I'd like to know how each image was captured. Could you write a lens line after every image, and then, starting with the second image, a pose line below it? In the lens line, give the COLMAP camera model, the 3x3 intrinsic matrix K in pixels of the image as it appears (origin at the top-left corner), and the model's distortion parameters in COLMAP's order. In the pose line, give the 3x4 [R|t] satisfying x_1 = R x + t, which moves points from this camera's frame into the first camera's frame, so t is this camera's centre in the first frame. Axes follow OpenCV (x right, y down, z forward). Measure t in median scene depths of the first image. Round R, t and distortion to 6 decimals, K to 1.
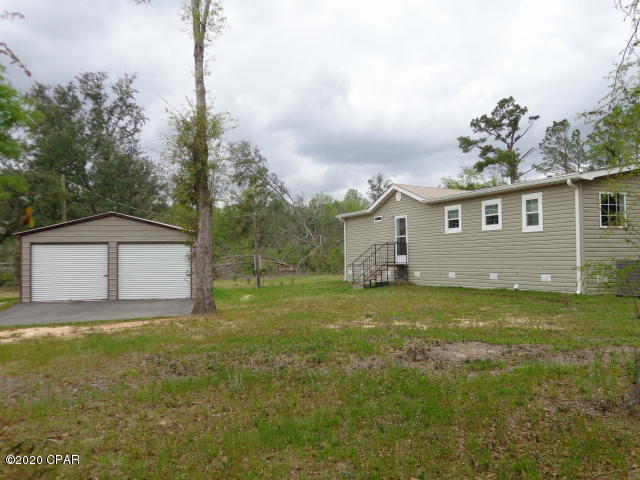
lens RADIAL K [[604.7, 0, 321.8], [0, 604.7, 238.5], [0, 0, 1]] dist [0.001243, 0.008024]
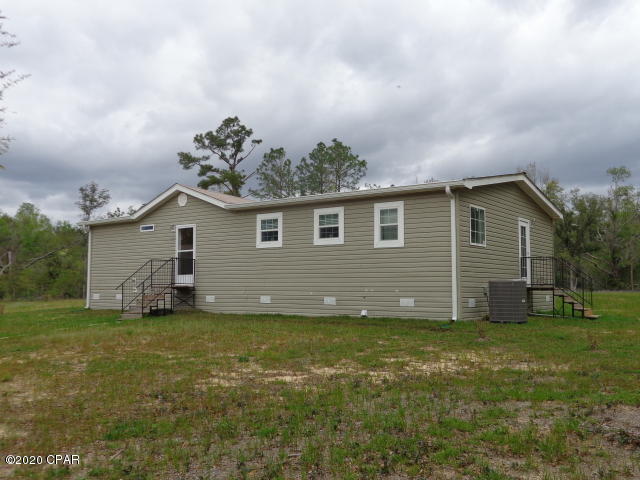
lens RADIAL K [[607.4, 0, 320.0], [0, 607.4, 240.0], [0, 0, 1]] dist [-0.000948, 0.001016]
pose [[0.864054, 0.049185, 0.500990, -0.055563], [-0.028028, 0.998372, -0.049676, 0.008188], [-0.502618, 0.028881, 0.864026, 0.110973]]
